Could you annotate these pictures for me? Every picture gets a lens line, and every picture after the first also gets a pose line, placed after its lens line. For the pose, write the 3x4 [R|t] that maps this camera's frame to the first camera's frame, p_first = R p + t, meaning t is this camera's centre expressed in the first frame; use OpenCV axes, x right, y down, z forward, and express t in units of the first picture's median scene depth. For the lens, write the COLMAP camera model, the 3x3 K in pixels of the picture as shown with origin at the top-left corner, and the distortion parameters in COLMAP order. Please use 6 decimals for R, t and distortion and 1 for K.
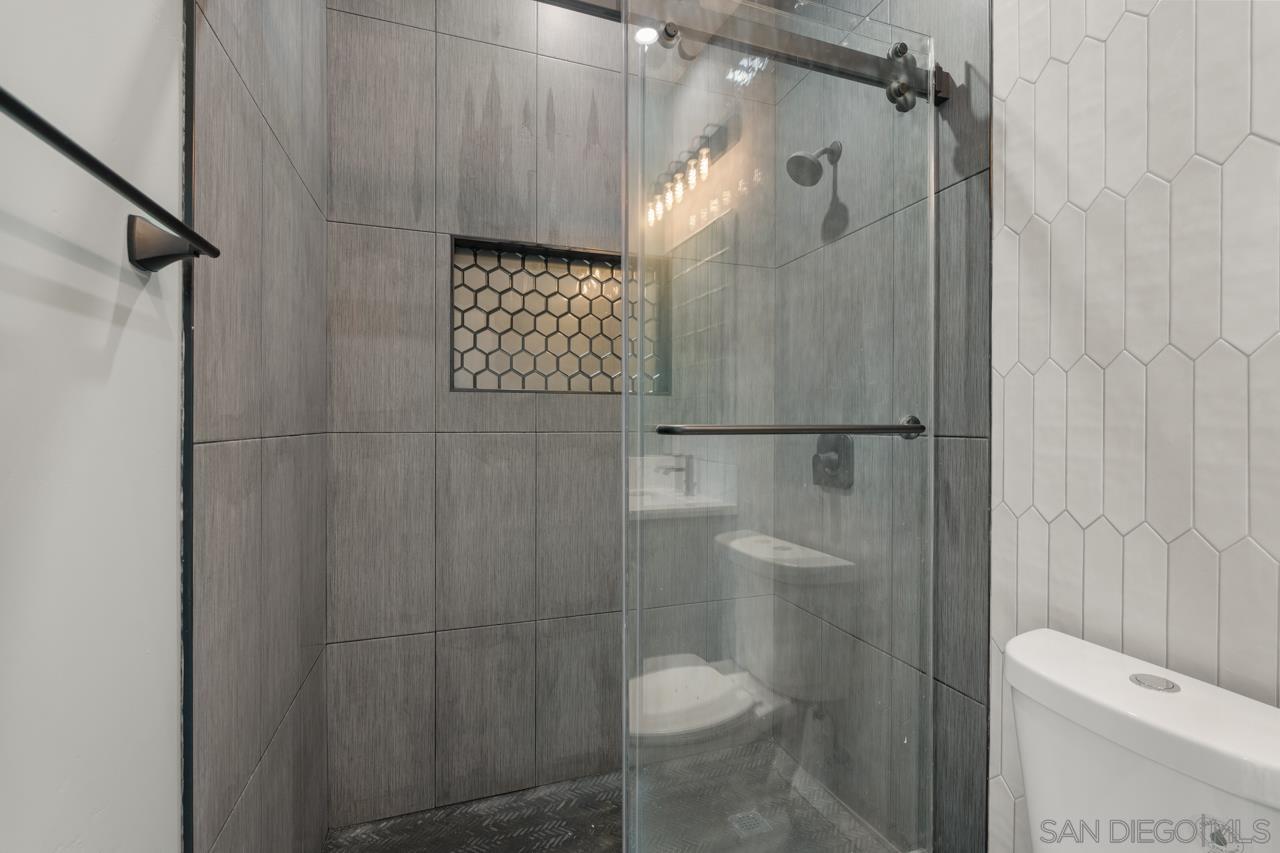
lens RADIAL K [[562.1, 0, 643.4], [0, 562.1, 428.5], [0, 0, 1]] dist [-0.006100, 0.000841]
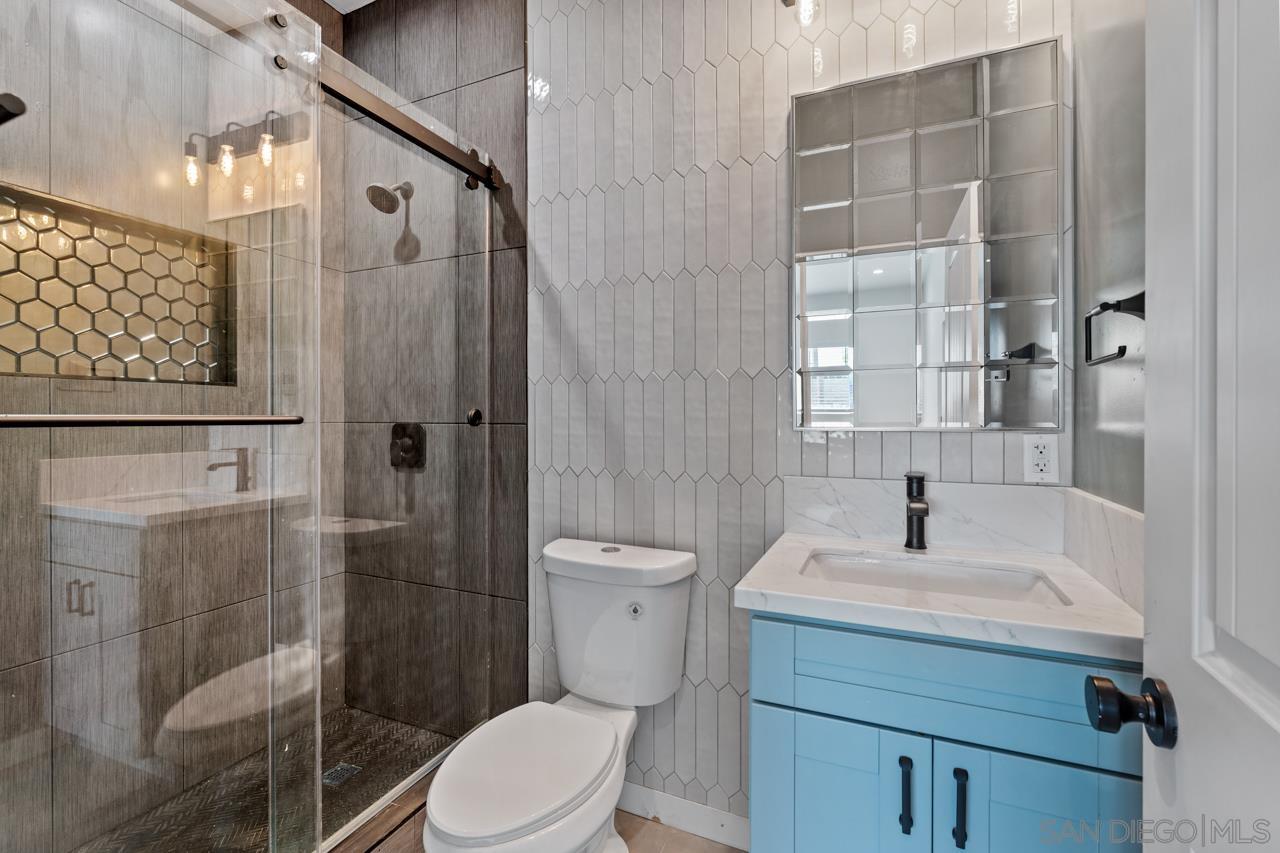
lens RADIAL K [[562.1, 0, 642.6], [0, 562.1, 421.0], [0, 0, 1]] dist [-0.006100, 0.000841]
pose [[0.676396, -0.008587, 0.736488, -0.258824], [0.007833, 0.999959, 0.004464, 0.003819], [-0.736496, 0.002750, 0.676436, -0.232252]]
